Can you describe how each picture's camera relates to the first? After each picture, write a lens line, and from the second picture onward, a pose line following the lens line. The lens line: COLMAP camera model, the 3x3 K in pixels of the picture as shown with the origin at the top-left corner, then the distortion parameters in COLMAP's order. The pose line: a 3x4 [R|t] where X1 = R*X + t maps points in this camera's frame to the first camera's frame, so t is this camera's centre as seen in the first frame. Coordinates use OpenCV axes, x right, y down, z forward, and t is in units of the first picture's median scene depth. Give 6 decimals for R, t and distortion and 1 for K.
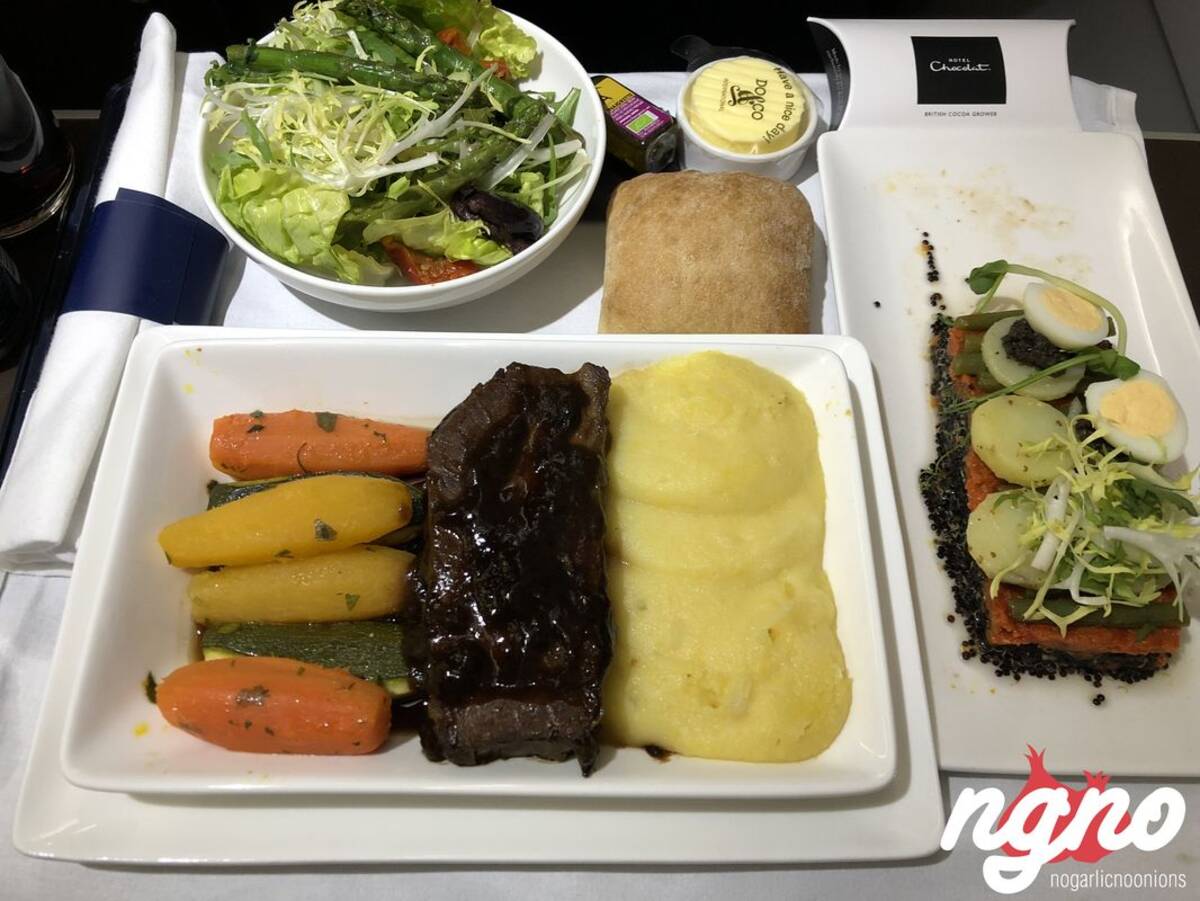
lens RADIAL K [[970.5, 0, 600.7], [0, 970.5, 449.2], [0, 0, 1]] dist [-0.024814, -0.001992]
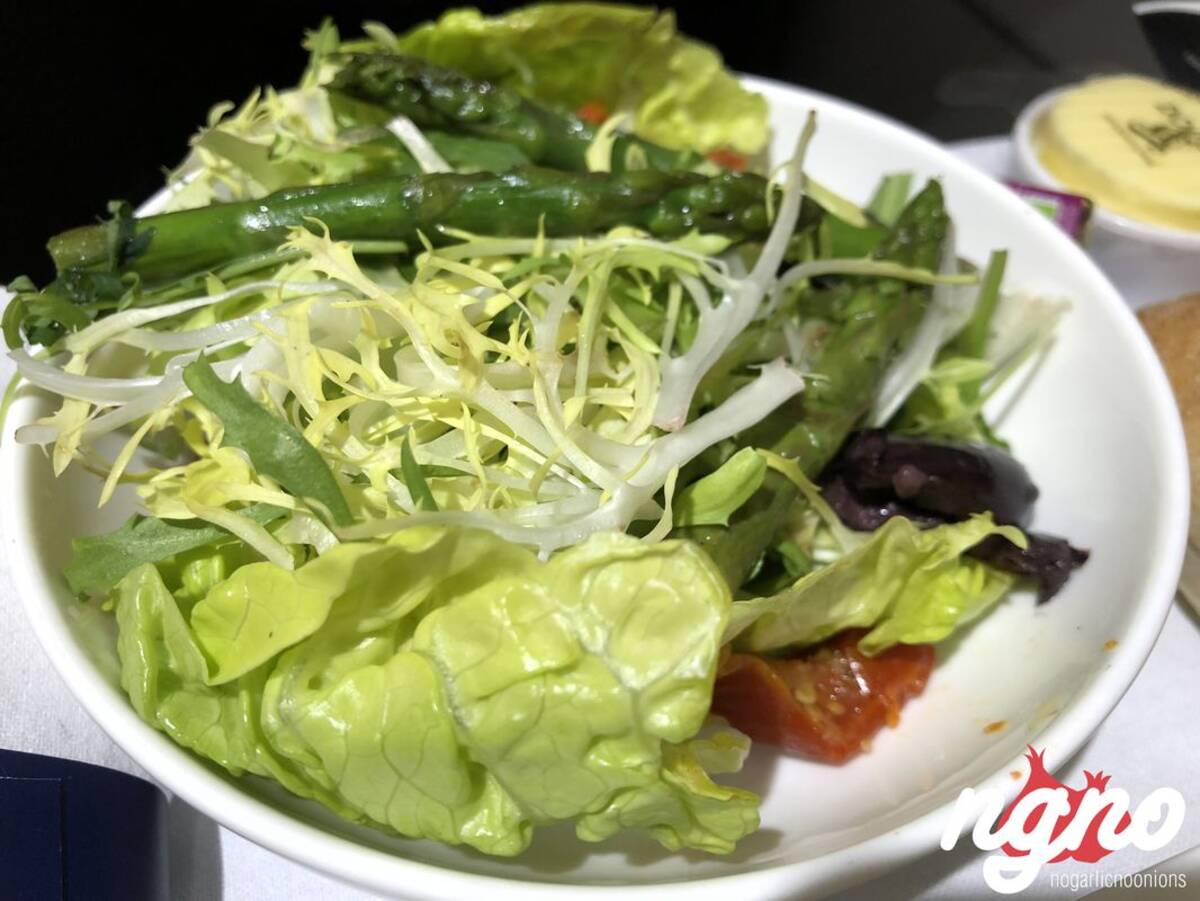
lens RADIAL K [[1053.9, 0, 599.9], [0, 1053.9, 444.8], [0, 0, 1]] dist [-0.004737, -0.001329]
pose [[0.947811, -0.256569, 0.189279, -0.311004], [0.295440, 0.929957, -0.218849, -0.221275], [-0.119872, 0.263348, 0.957224, 0.676167]]
